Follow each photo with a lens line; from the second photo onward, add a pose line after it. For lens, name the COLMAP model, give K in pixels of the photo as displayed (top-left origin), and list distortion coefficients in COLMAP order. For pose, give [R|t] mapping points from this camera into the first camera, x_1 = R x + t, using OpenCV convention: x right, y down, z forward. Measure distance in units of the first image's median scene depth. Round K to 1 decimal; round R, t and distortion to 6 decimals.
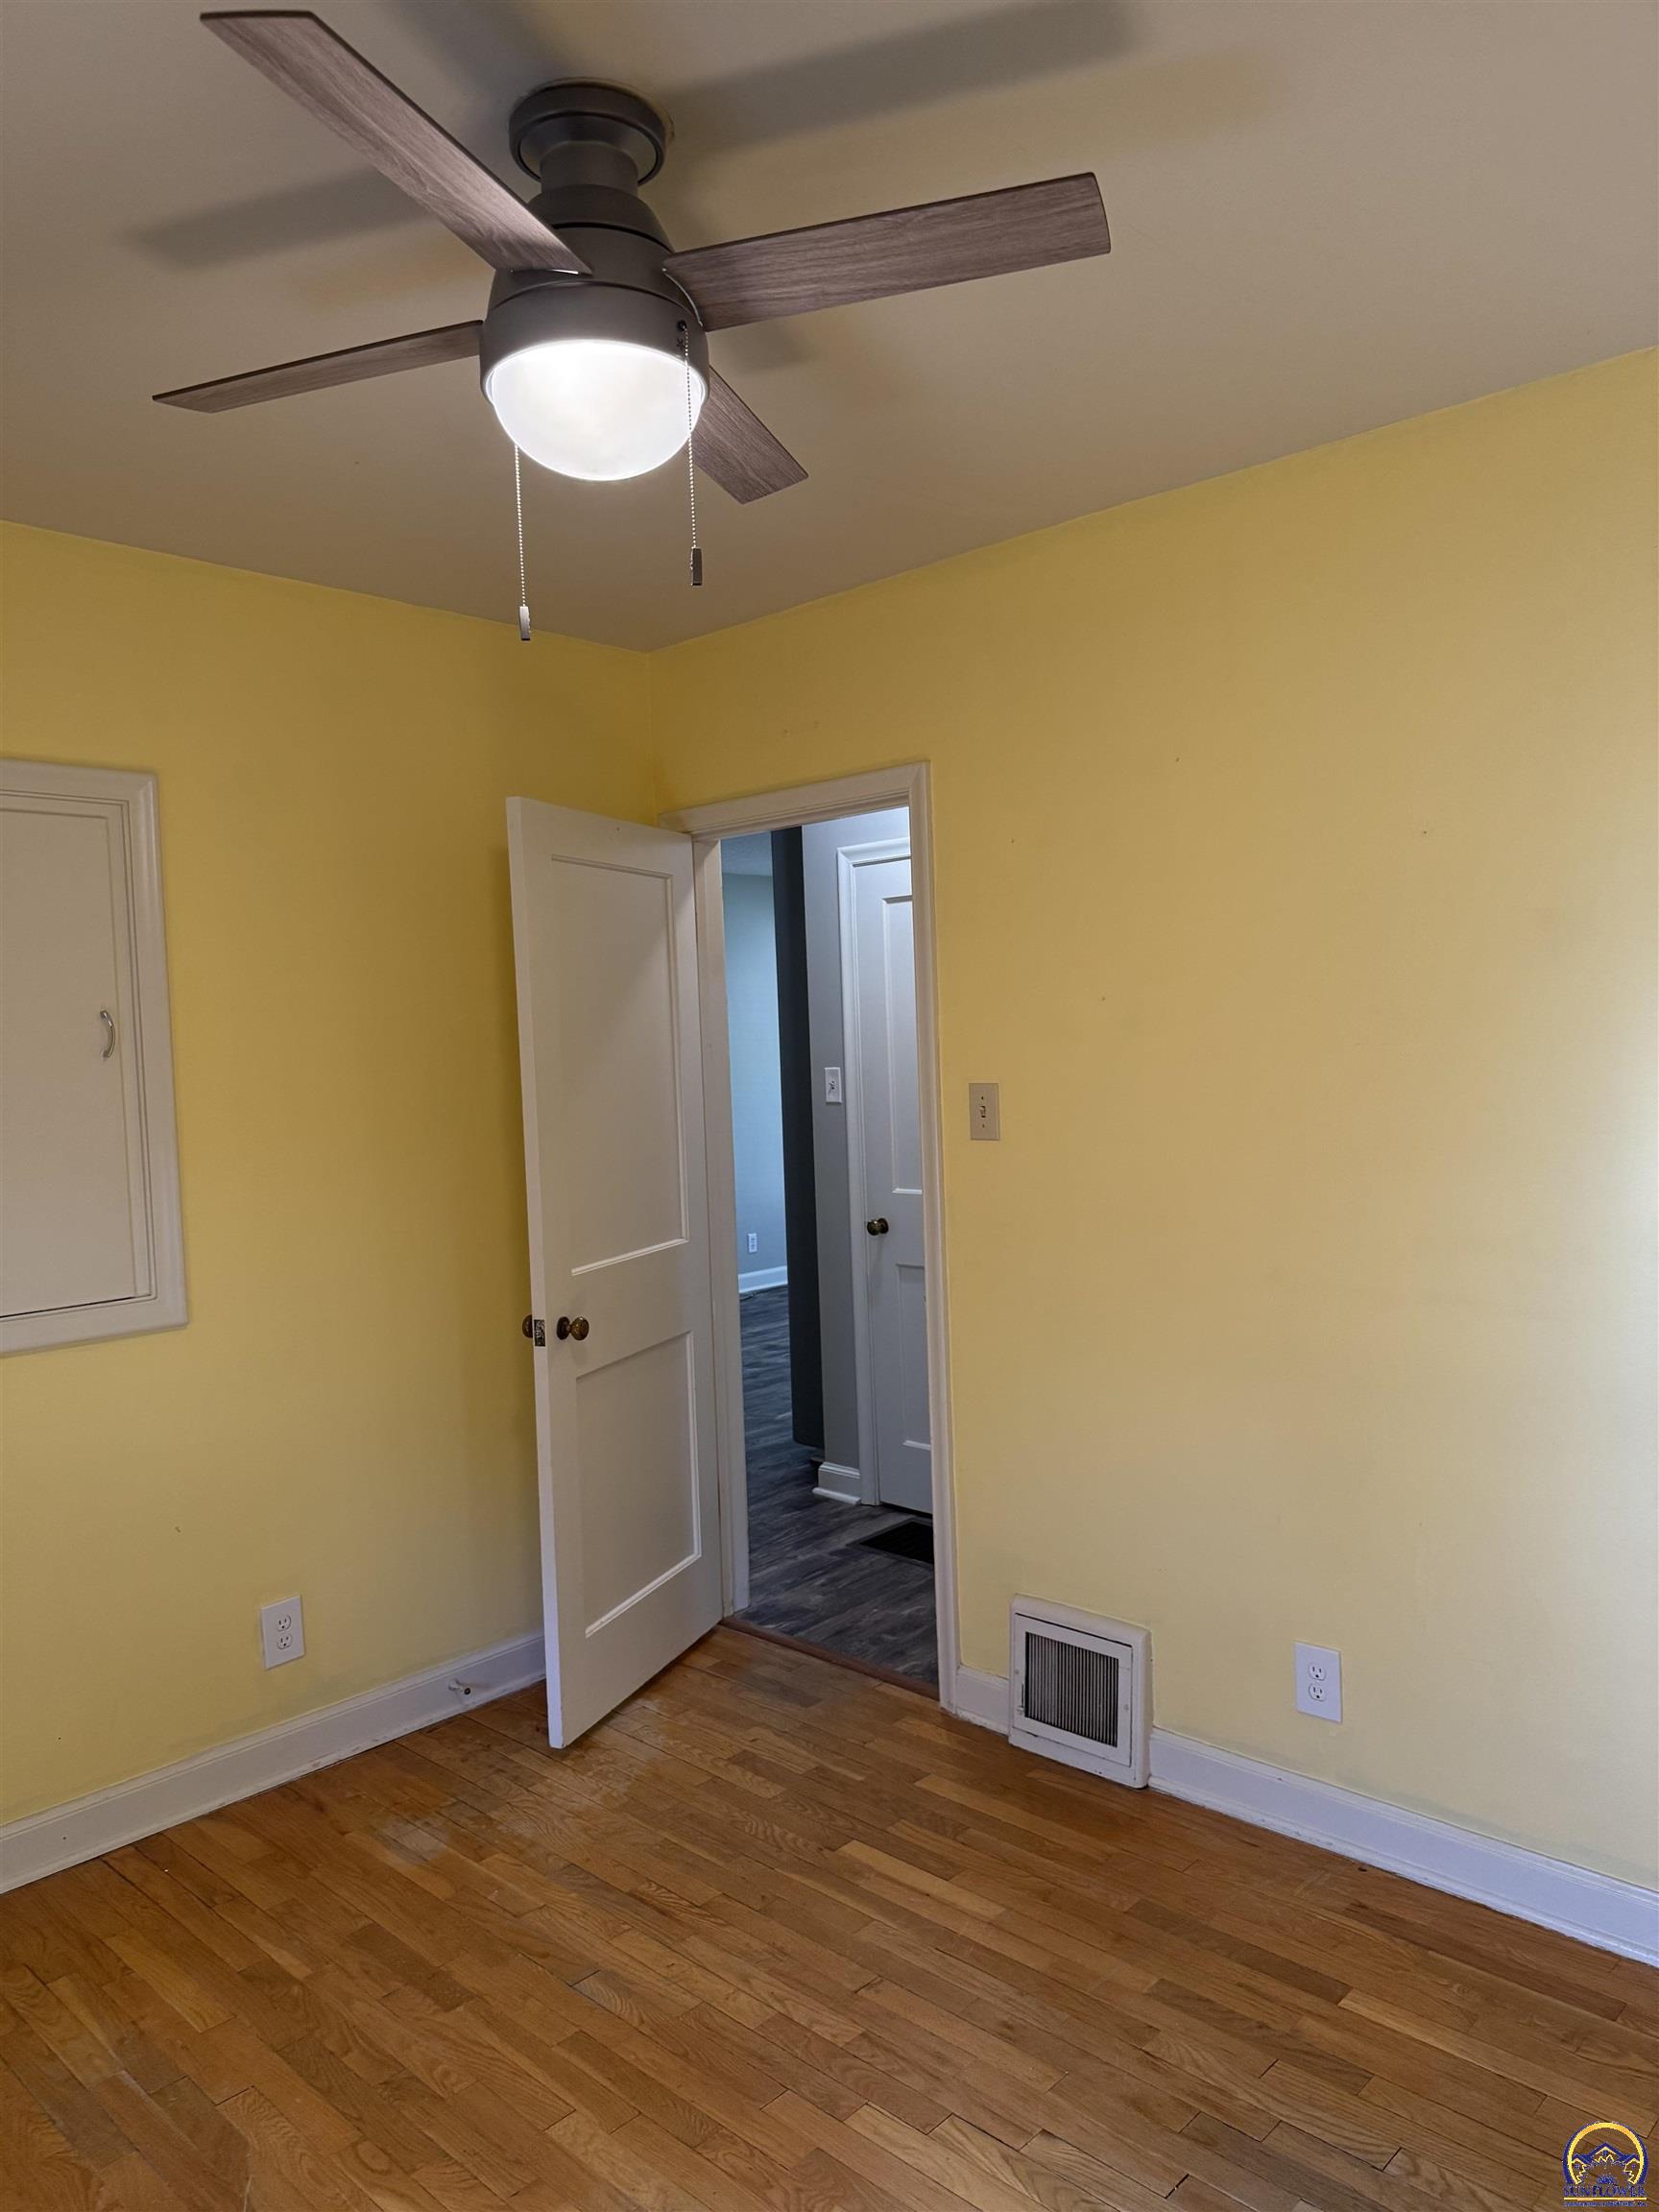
lens RADIAL K [[1527.5, 0, 817.2], [0, 1527.5, 1109.5], [0, 0, 1]] dist [0.059086, -0.062594]
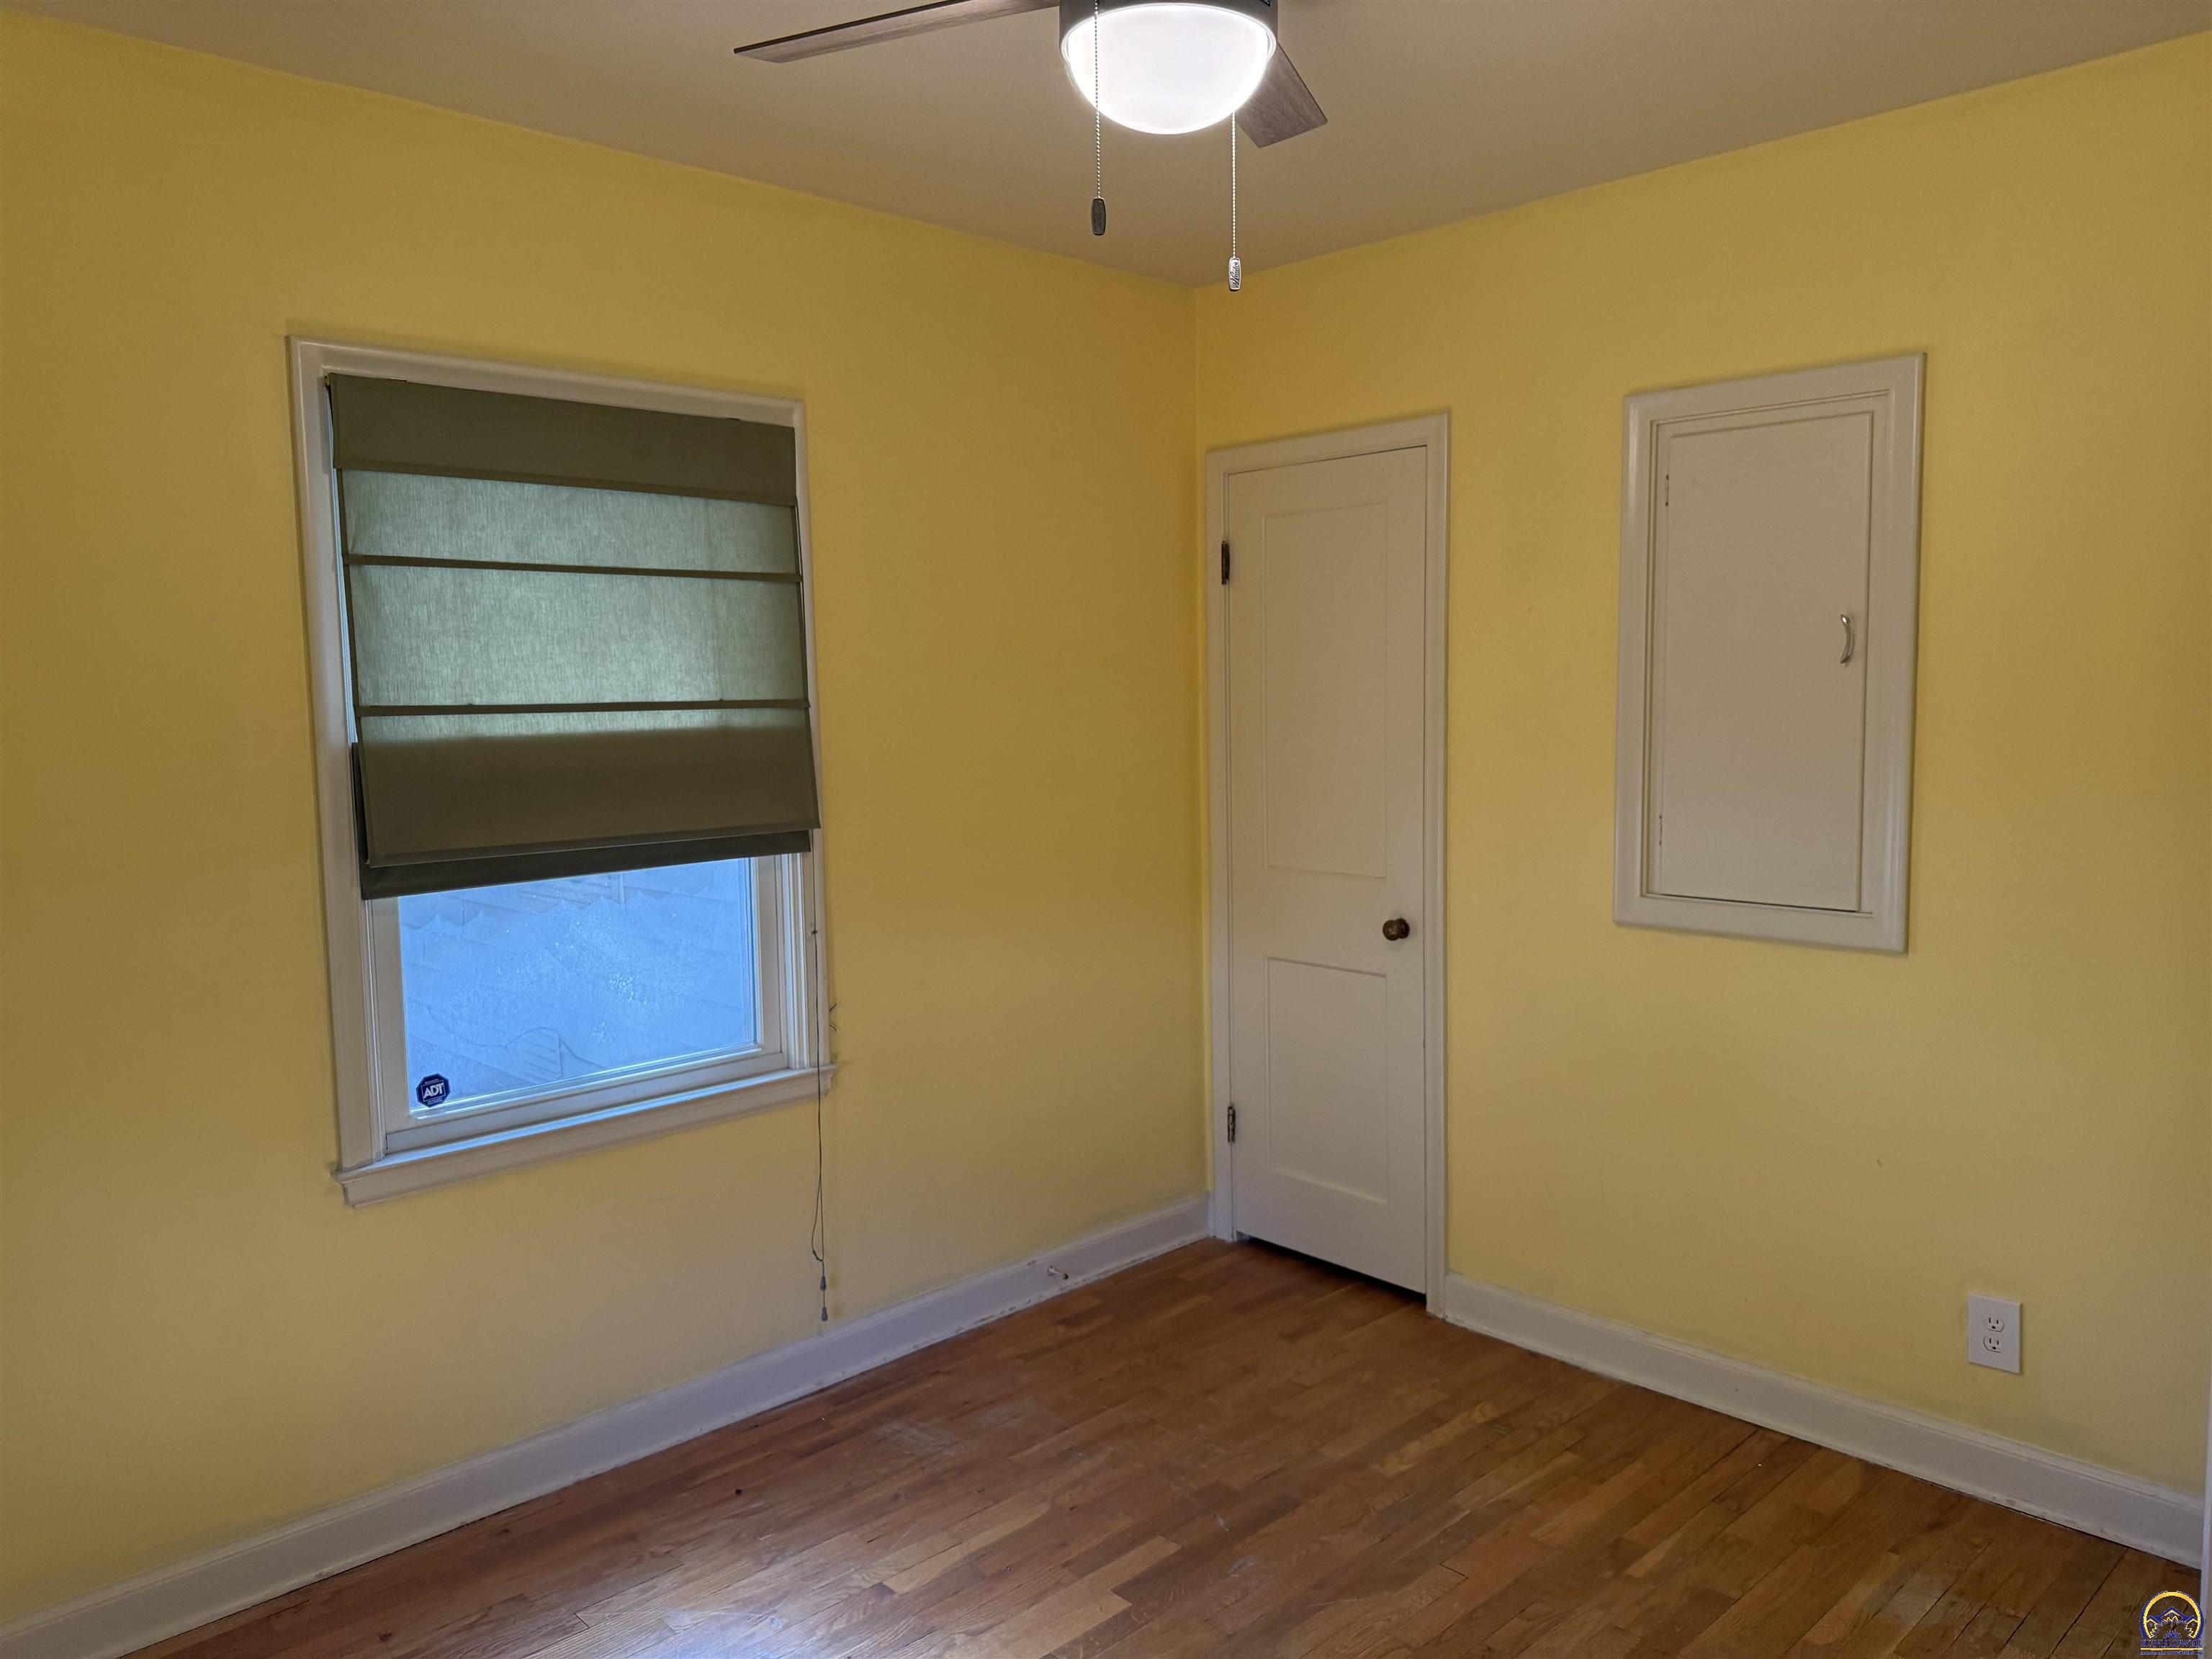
lens RADIAL K [[1527.5, 0, 1093.2], [0, 1527.5, 835.8], [0, 0, 1]] dist [0.059086, -0.062594]
pose [[-0.032861, 0.134528, -0.990365, 0.562173], [-0.019666, 0.990621, 0.135215, -0.050844], [0.999266, 0.023920, -0.029907, 0.591302]]
